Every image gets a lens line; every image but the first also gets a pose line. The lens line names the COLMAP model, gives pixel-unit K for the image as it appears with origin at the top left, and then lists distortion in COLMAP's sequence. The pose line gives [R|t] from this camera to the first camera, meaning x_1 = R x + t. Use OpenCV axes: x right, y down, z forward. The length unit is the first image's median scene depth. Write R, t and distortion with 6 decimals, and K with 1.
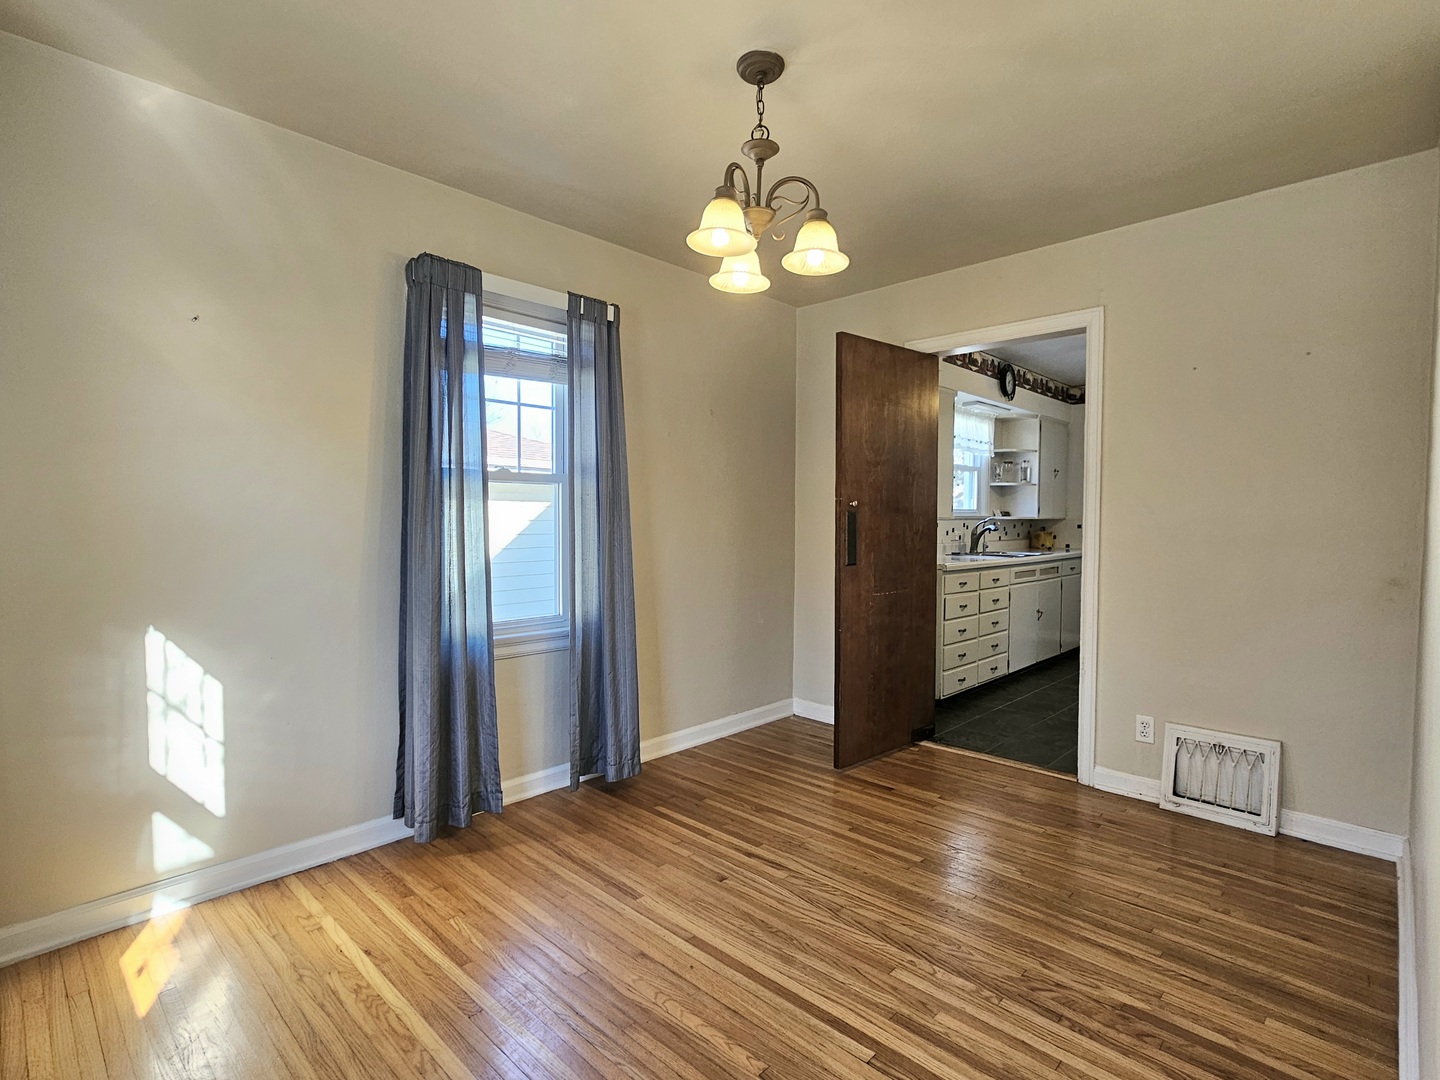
lens RADIAL K [[716.6, 0, 718.1], [0, 716.6, 540.7], [0, 0, 1]] dist [0.009485, 0.000244]
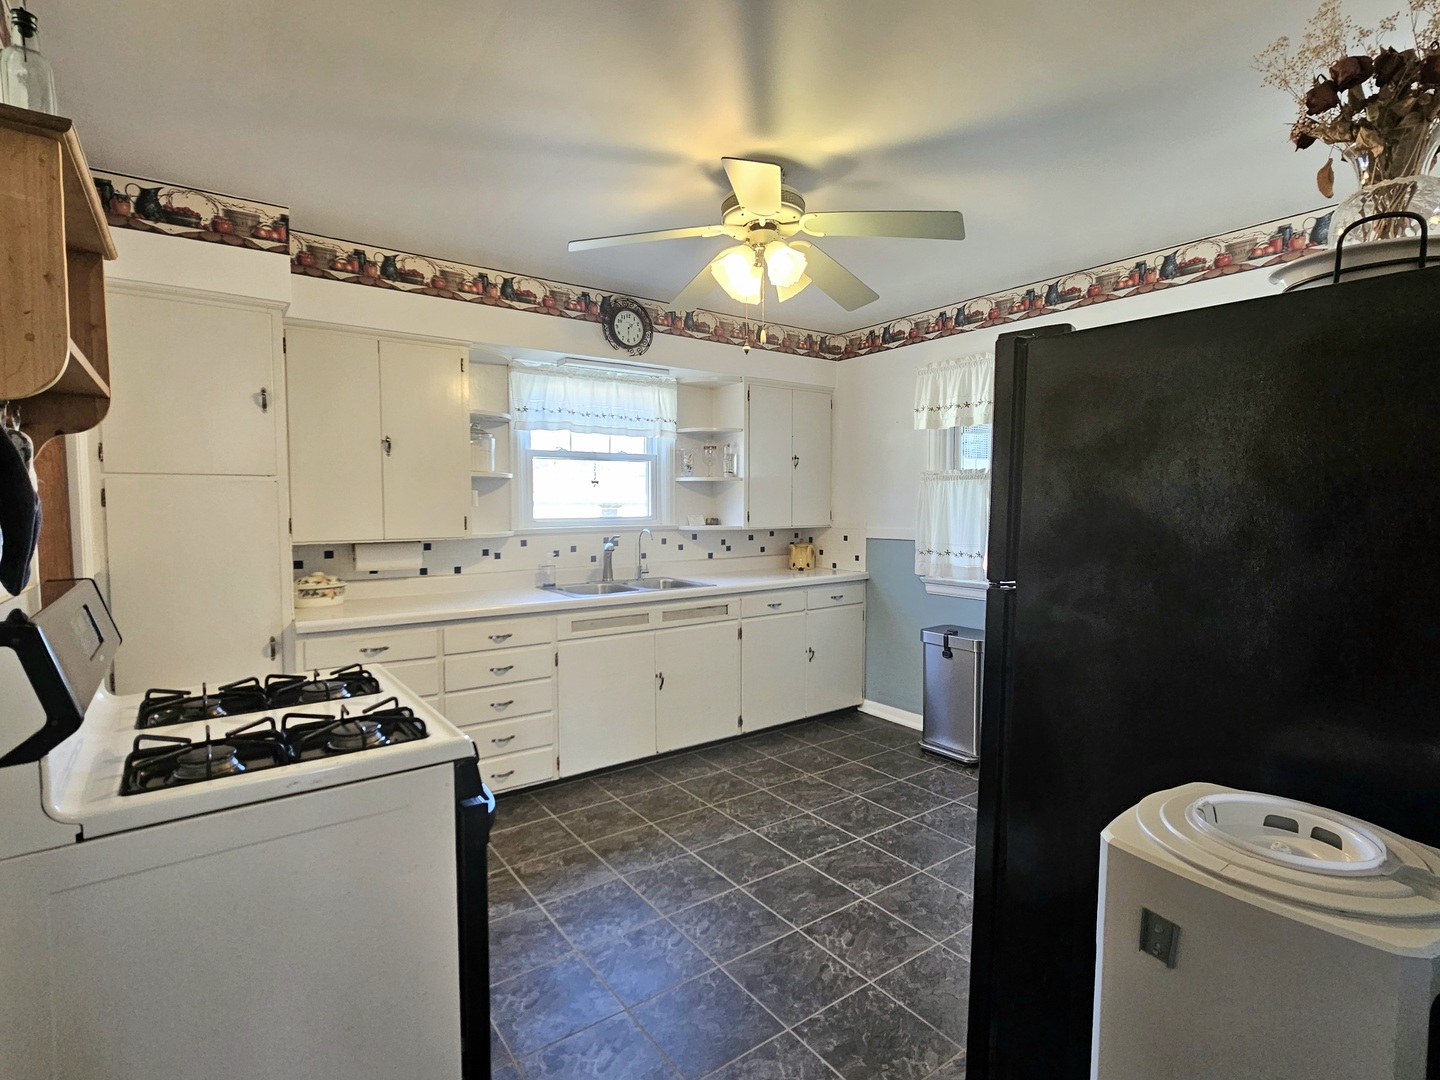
lens RADIAL K [[716.6, 0, 718.1], [0, 716.6, 540.7], [0, 0, 1]] dist [0.009485, 0.000244]
pose [[0.984264, 0.016480, -0.175935, 0.533059], [-0.010521, 0.999341, 0.034748, -0.042765], [0.176391, -0.032351, 0.983788, 0.316179]]
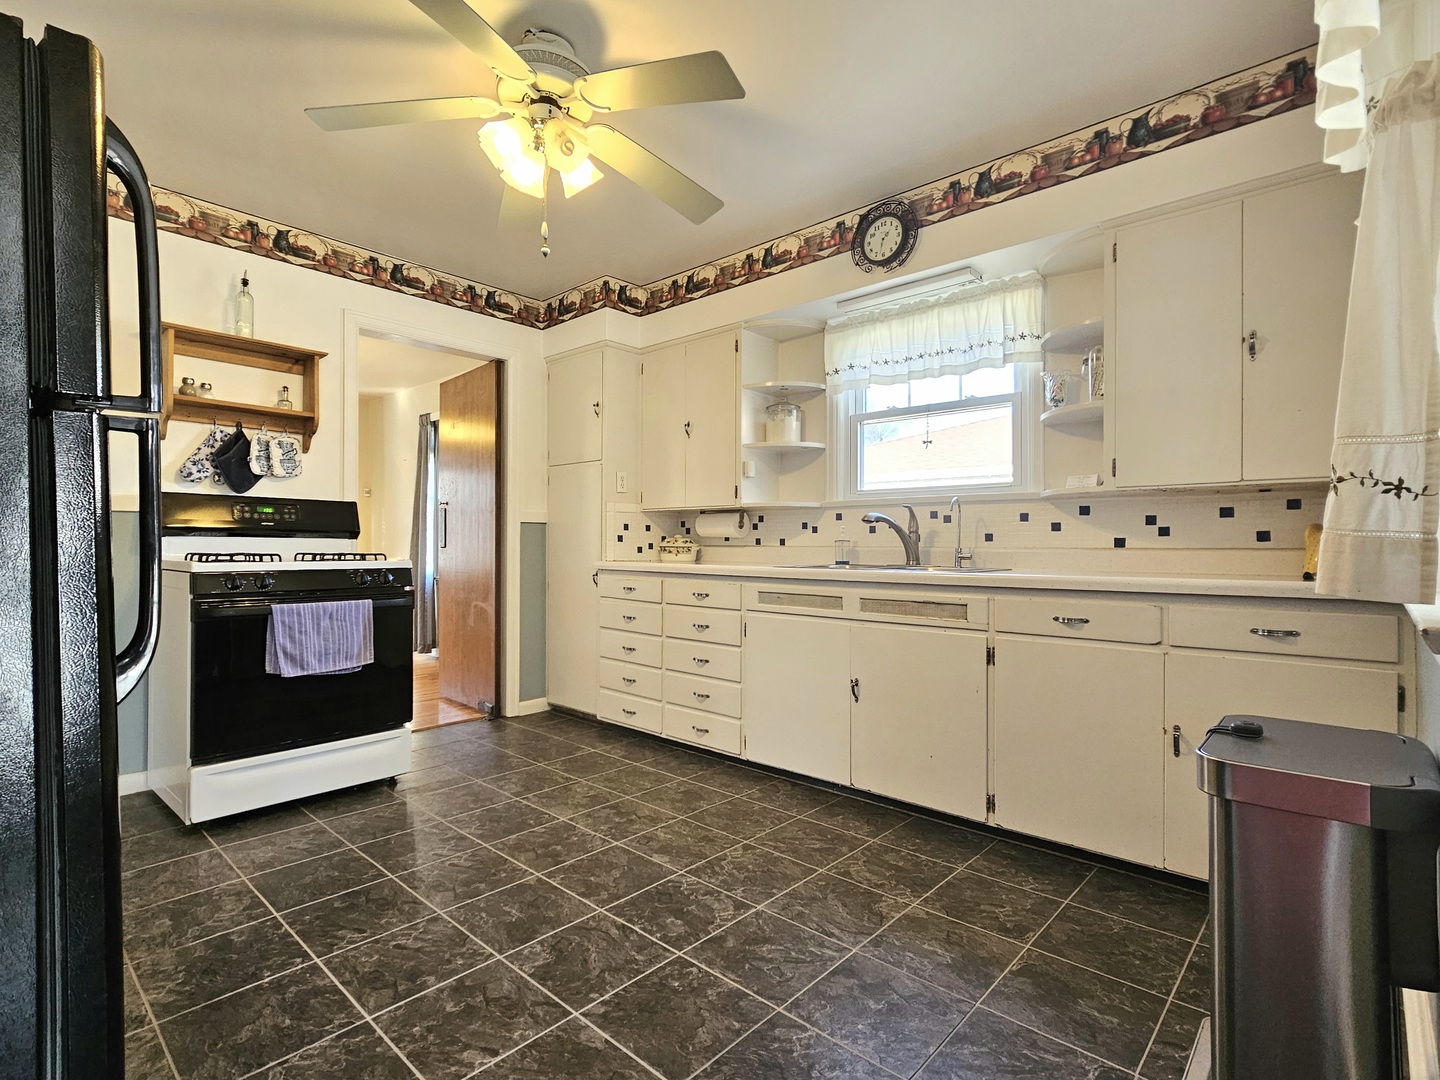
lens RADIAL K [[716.6, 0, 718.1], [0, 716.6, 540.7], [0, 0, 1]] dist [0.009485, 0.000244]
pose [[0.023490, 0.003655, -0.999717, 0.815425], [-0.025971, 0.999658, 0.003044, 0.000632], [0.999387, 0.025893, 0.023577, 0.770325]]
